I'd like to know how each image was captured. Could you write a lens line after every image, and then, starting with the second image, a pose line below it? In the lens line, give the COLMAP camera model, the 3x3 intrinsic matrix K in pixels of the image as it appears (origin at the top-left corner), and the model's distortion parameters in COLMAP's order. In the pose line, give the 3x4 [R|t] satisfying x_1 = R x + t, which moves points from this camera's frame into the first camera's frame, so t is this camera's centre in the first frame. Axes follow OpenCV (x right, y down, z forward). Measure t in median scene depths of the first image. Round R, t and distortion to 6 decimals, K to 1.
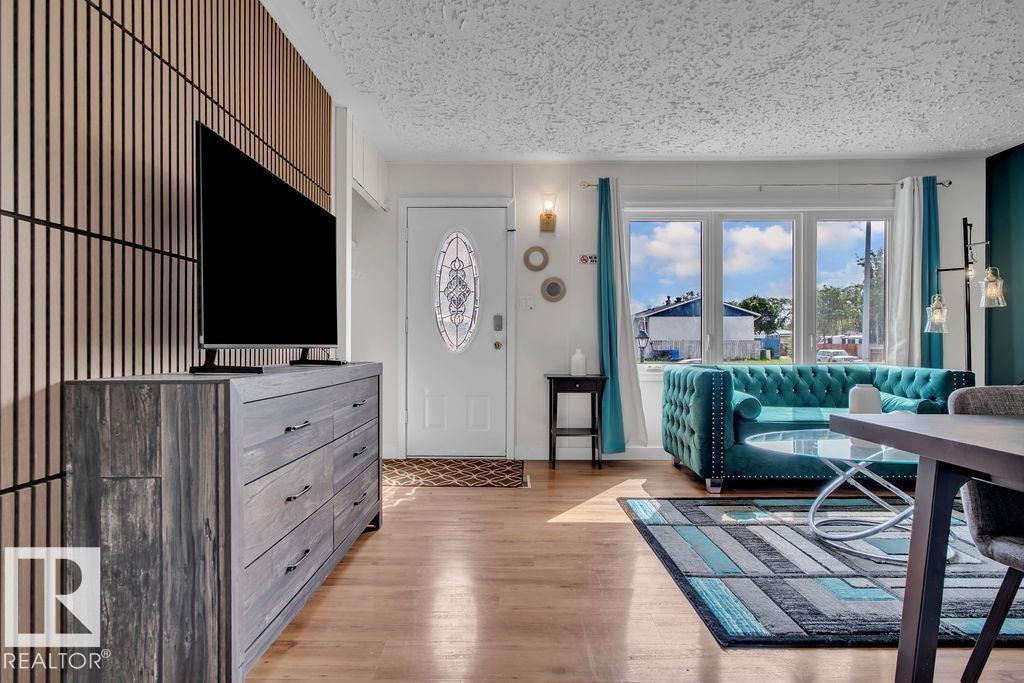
lens RADIAL K [[534.8, 0, 507.5], [0, 534.8, 340.3], [0, 0, 1]] dist [-0.000640, -0.000554]
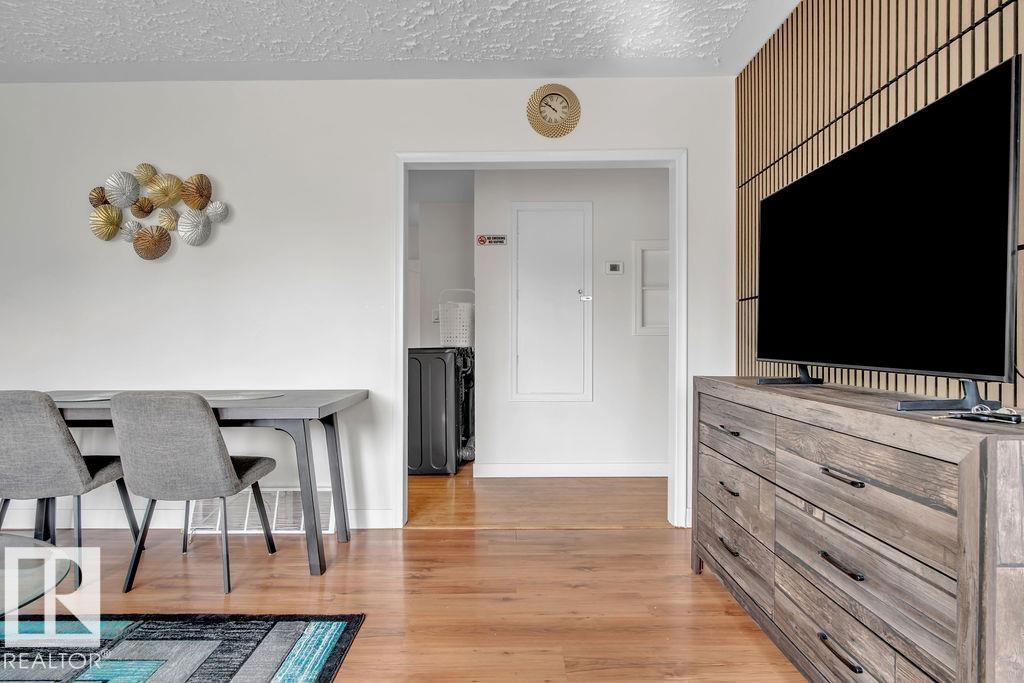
lens RADIAL K [[550.8, 0, 506.5], [0, 550.8, 346.9], [0, 0, 1]] dist [-0.001554, -0.000732]
pose [[-0.999979, 0.003323, -0.005494, 0.038154], [0.003315, 0.999994, 0.001372, -0.009387], [0.005498, 0.001354, -0.999984, 0.892220]]
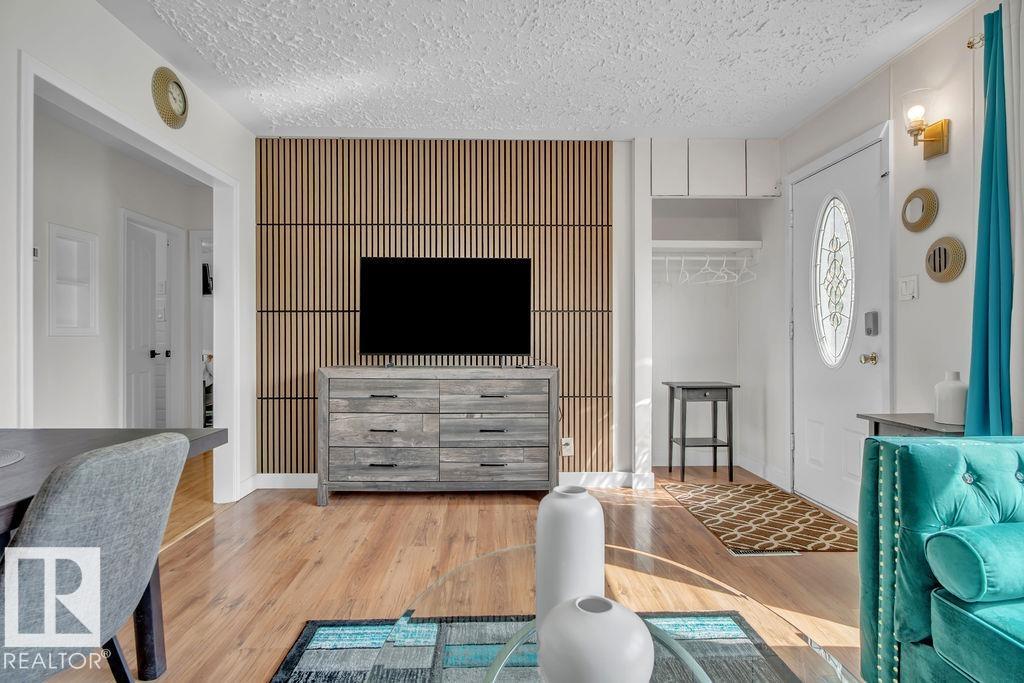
lens RADIAL K [[534.8, 0, 507.5], [0, 534.8, 340.3], [0, 0, 1]] dist [-0.000640, -0.000554]
pose [[0.041457, 0.003785, -0.999133, 0.641953], [0.007837, 0.999961, 0.004114, -0.019516], [0.999110, -0.008001, 0.041425, 0.560583]]
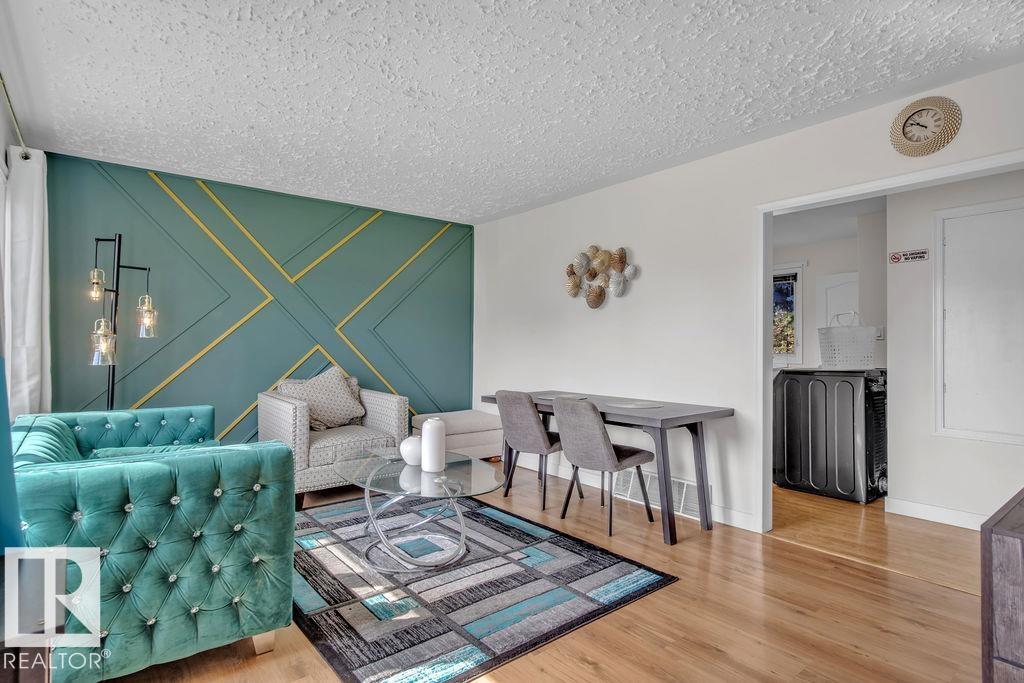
lens RADIAL K [[534.8, 0, 507.5], [0, 534.8, 340.3], [0, 0, 1]] dist [-0.000640, -0.000554]
pose [[-0.629151, 0.004178, 0.777272, -0.207373], [-0.007982, 0.999898, -0.011835, -0.046068], [-0.777242, -0.013650, -0.629053, 0.966420]]
